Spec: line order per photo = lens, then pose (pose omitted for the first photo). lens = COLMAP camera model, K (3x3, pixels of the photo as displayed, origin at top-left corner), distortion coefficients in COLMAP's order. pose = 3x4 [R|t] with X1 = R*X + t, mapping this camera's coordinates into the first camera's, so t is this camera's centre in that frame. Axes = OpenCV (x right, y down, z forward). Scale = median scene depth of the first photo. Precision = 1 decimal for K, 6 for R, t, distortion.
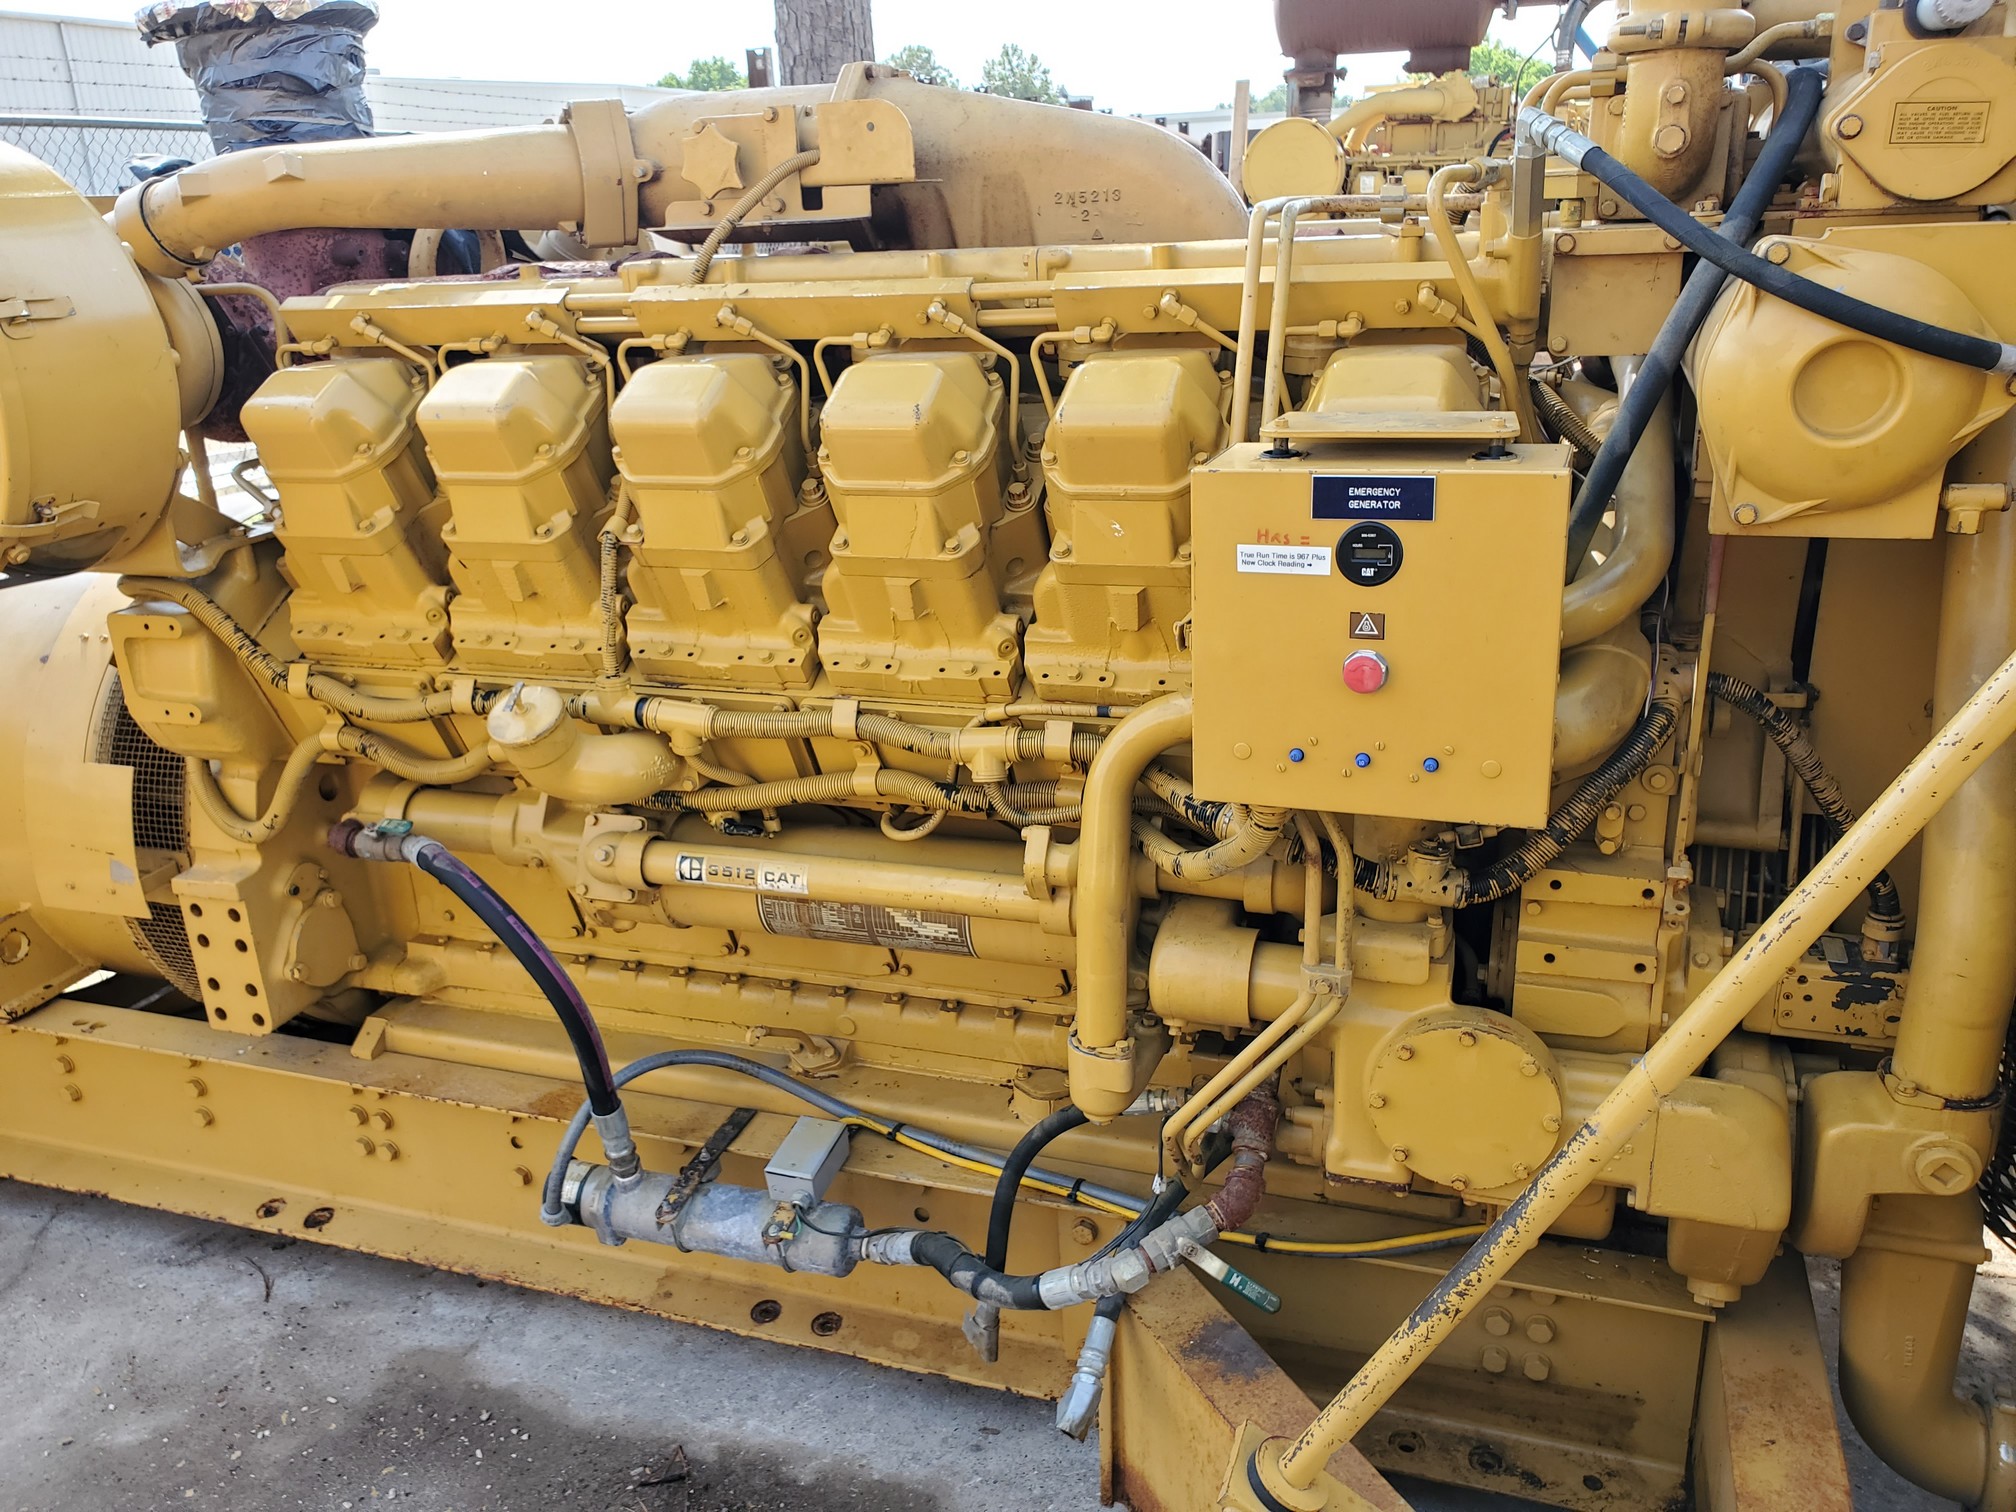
lens RADIAL K [[1566.8, 0, 988.9], [0, 1566.8, 768.4], [0, 0, 1]] dist [0.093415, -0.155306]
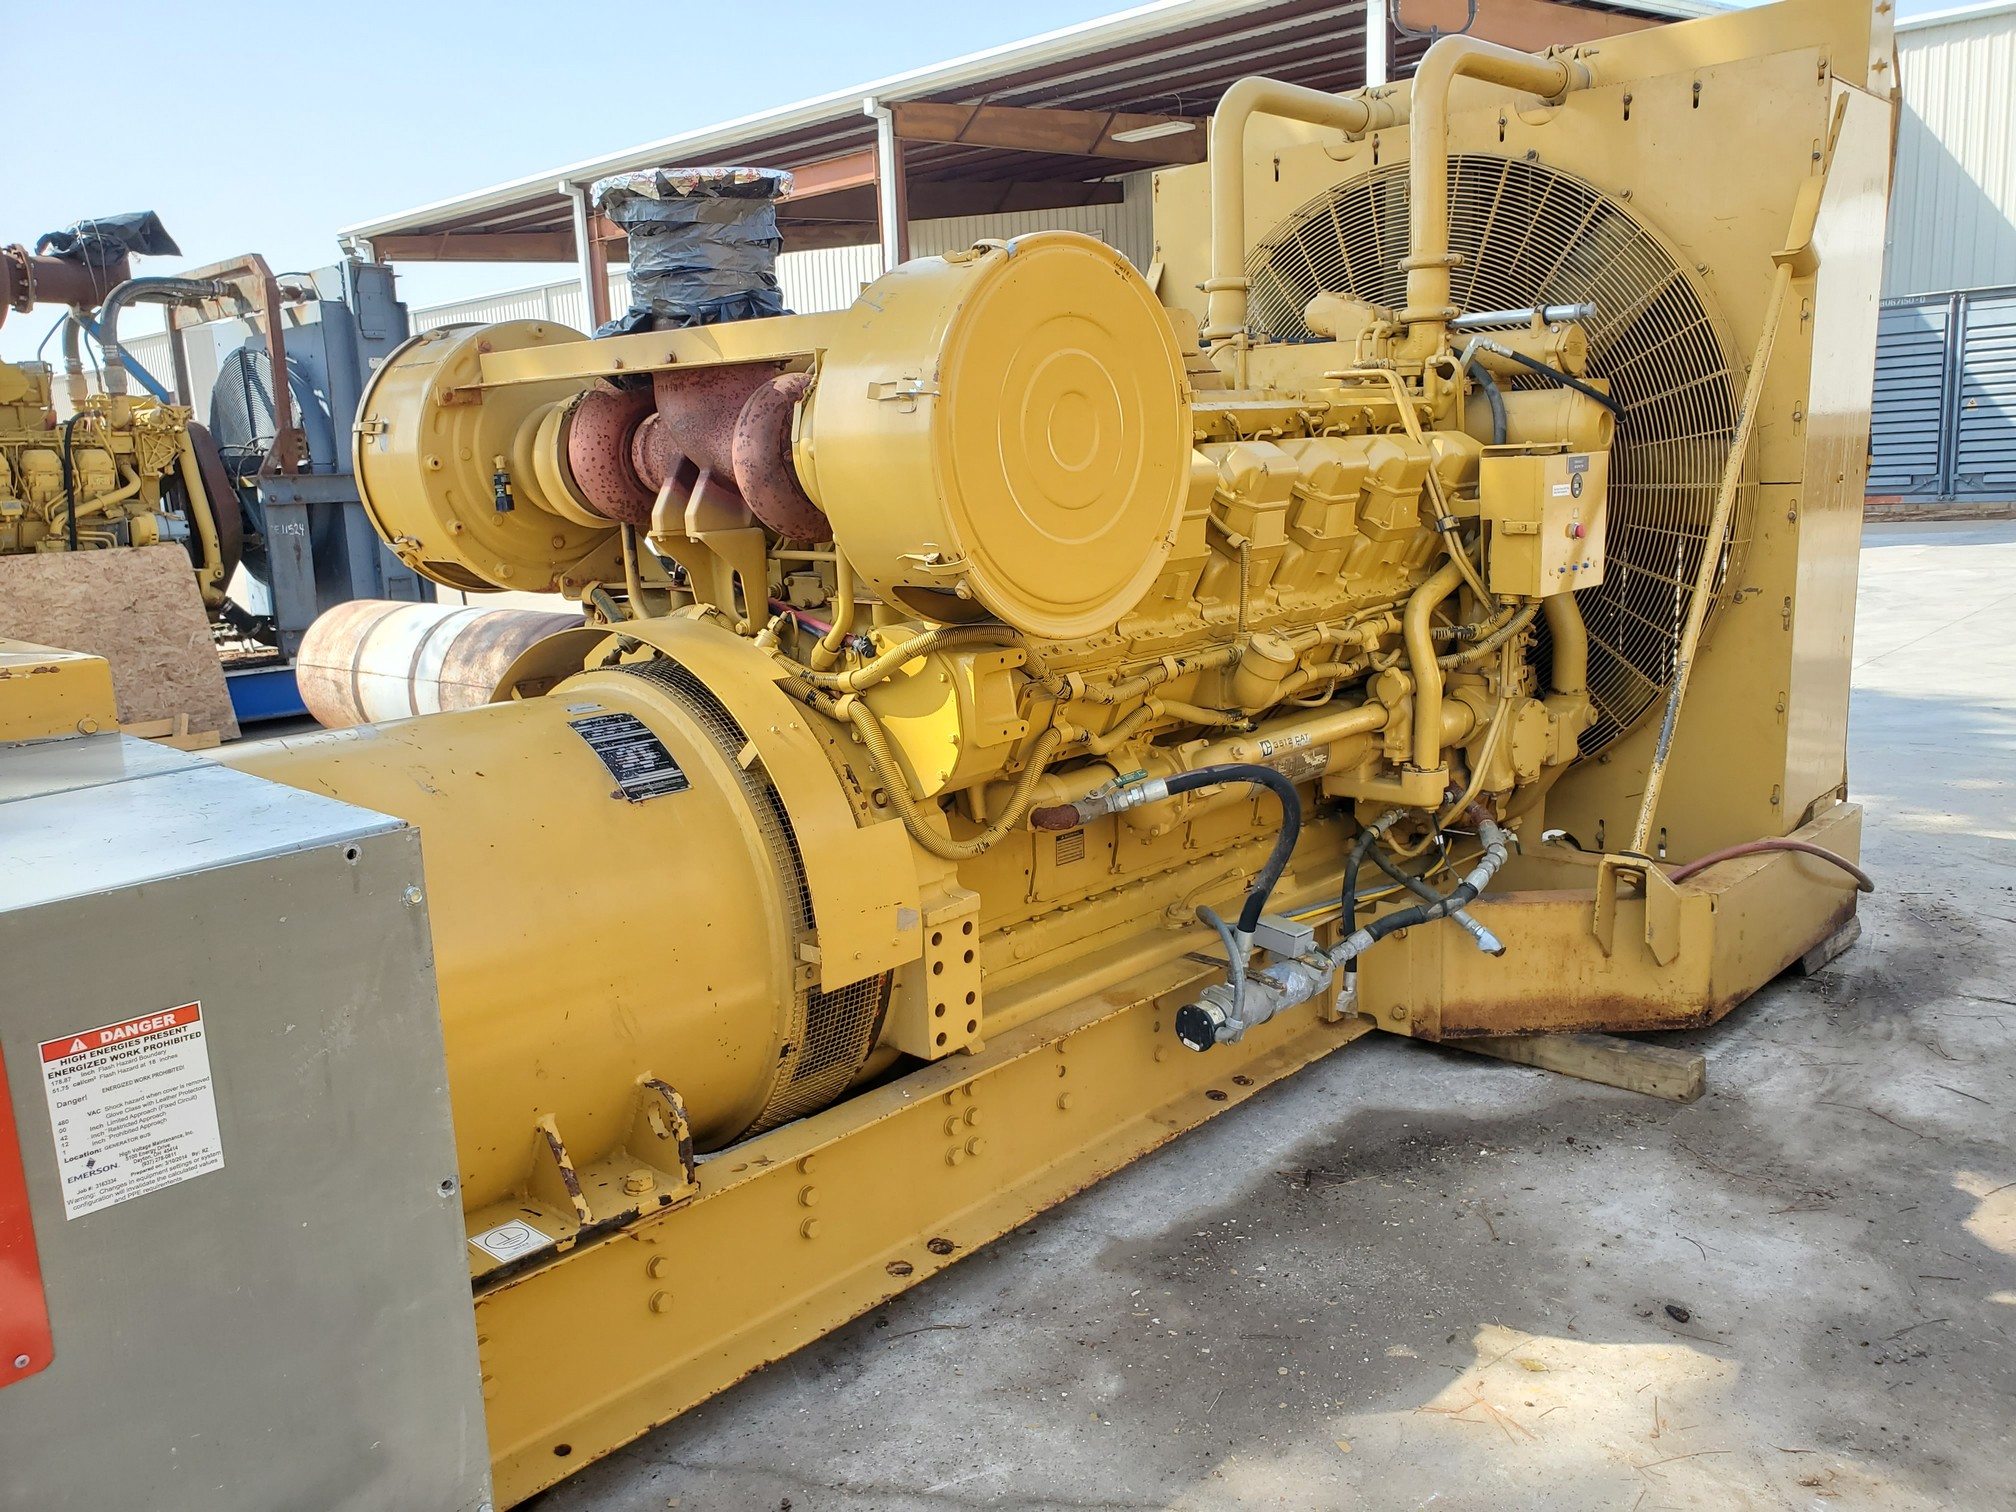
lens RADIAL K [[1585.9, 0, 1021.0], [0, 1585.9, 753.7], [0, 0, 1]] dist [0.001728, 0.015592]
pose [[0.391581, -0.147862, 0.908186, -1.985448], [0.331282, 0.943470, 0.010769, -0.035997], [-0.858438, 0.296649, 0.418429, 0.611145]]
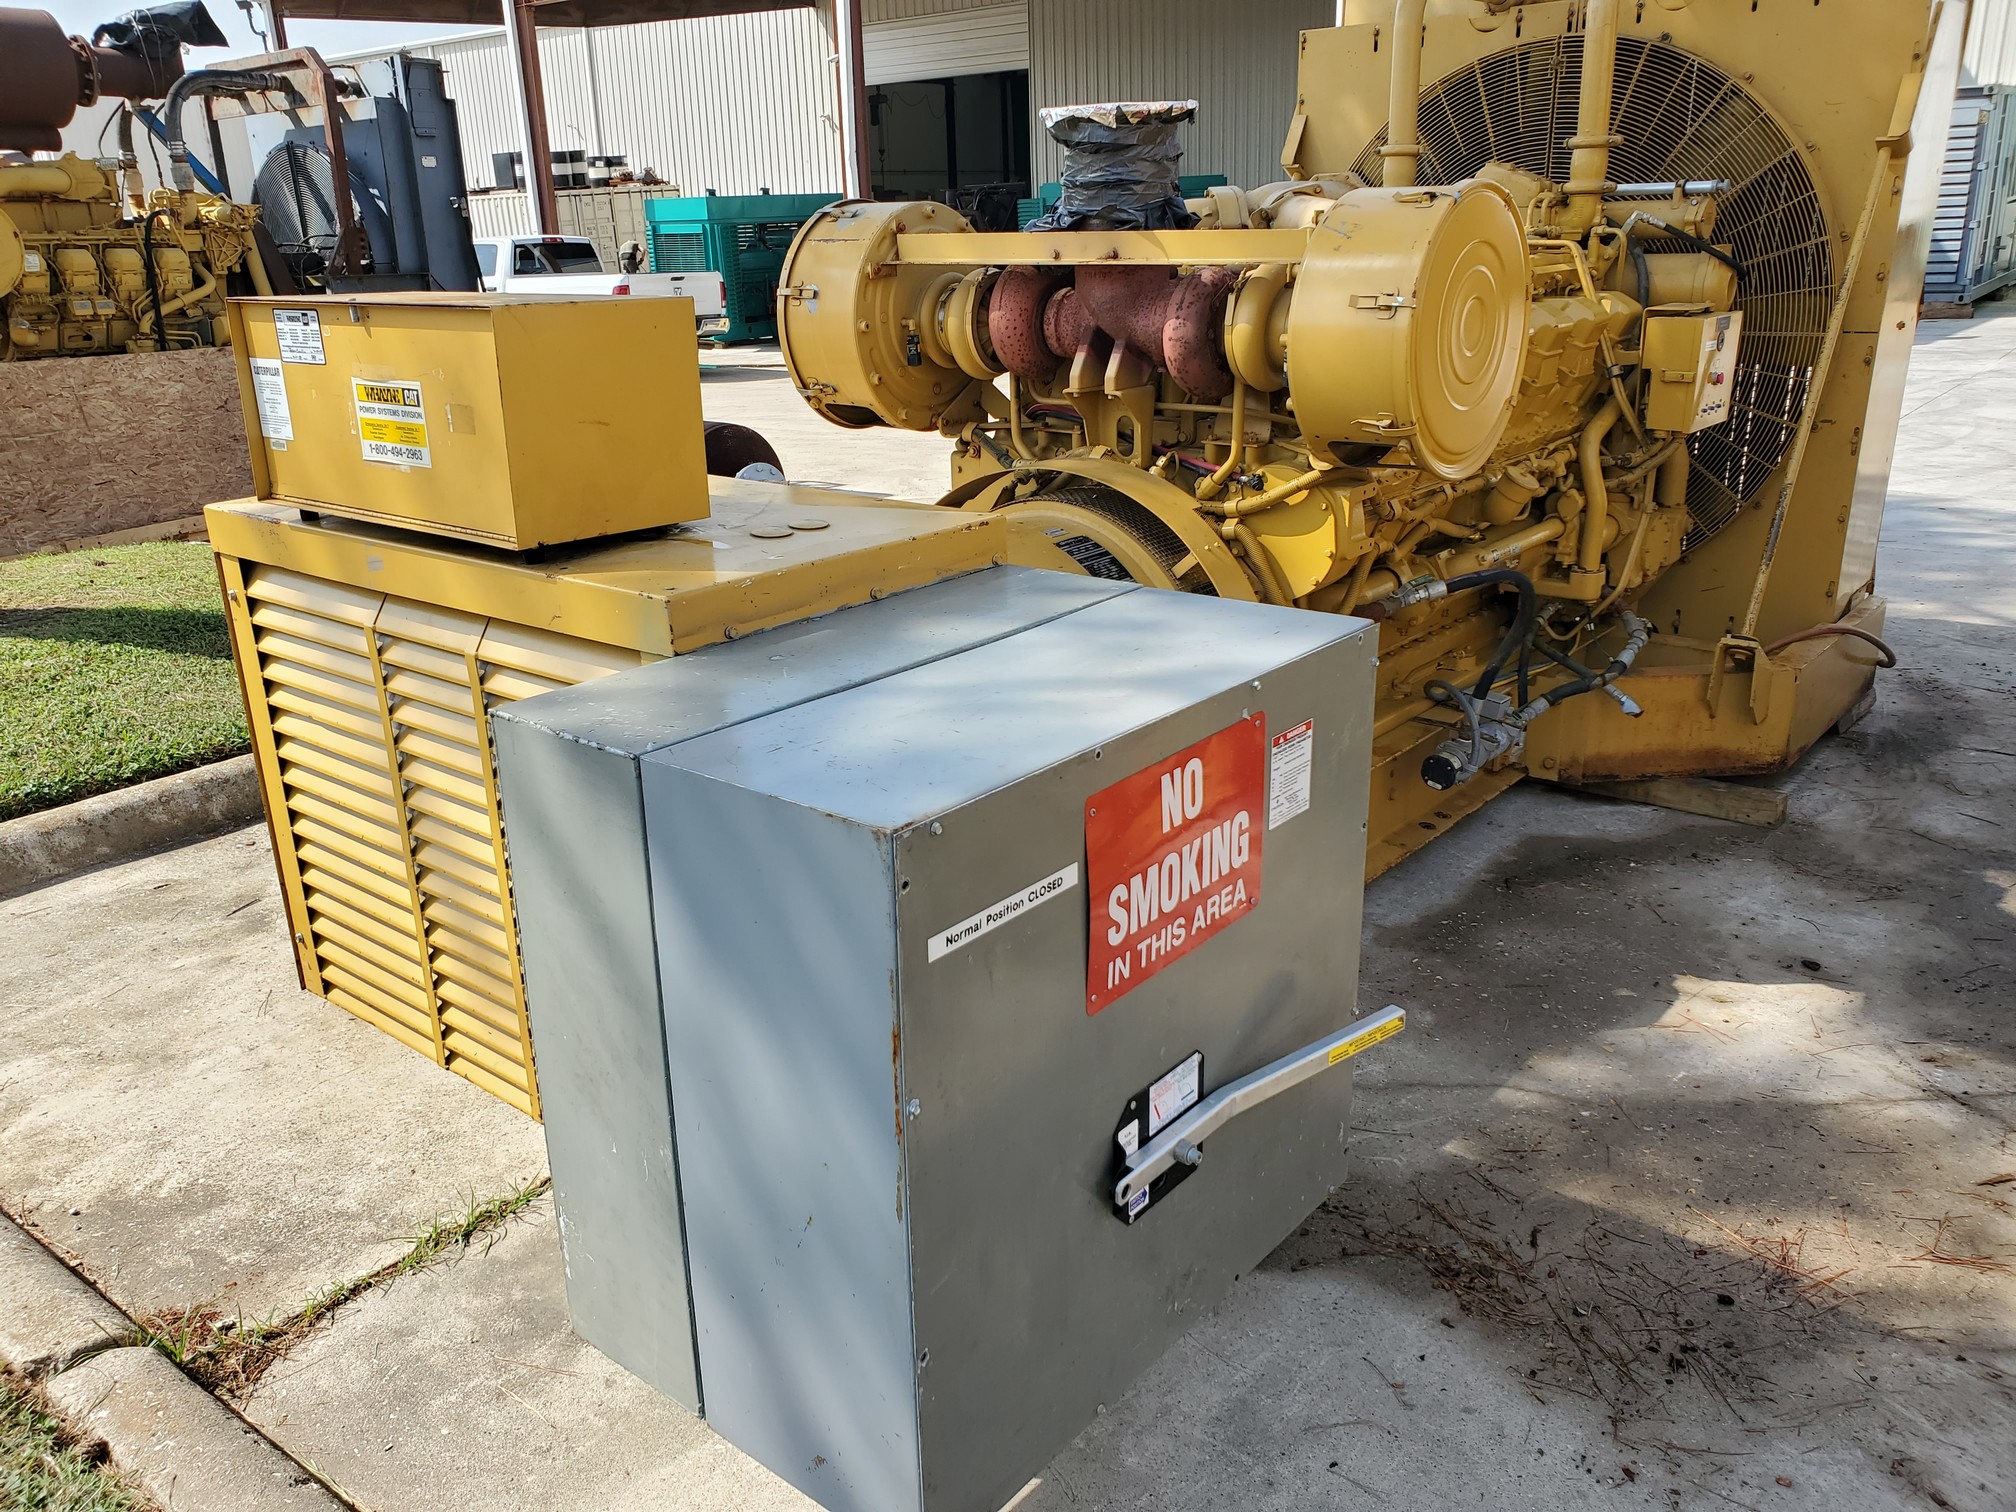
lens RADIAL K [[1571.9, 0, 1001.3], [0, 1571.9, 764.3], [0, 0, 1]] dist [0.011649, 0.008139]
pose [[0.335201, -0.277615, 0.900317, -2.636575], [0.329480, 0.929804, 0.164037, -0.263222], [-0.882657, 0.241651, 0.403140, 0.908724]]
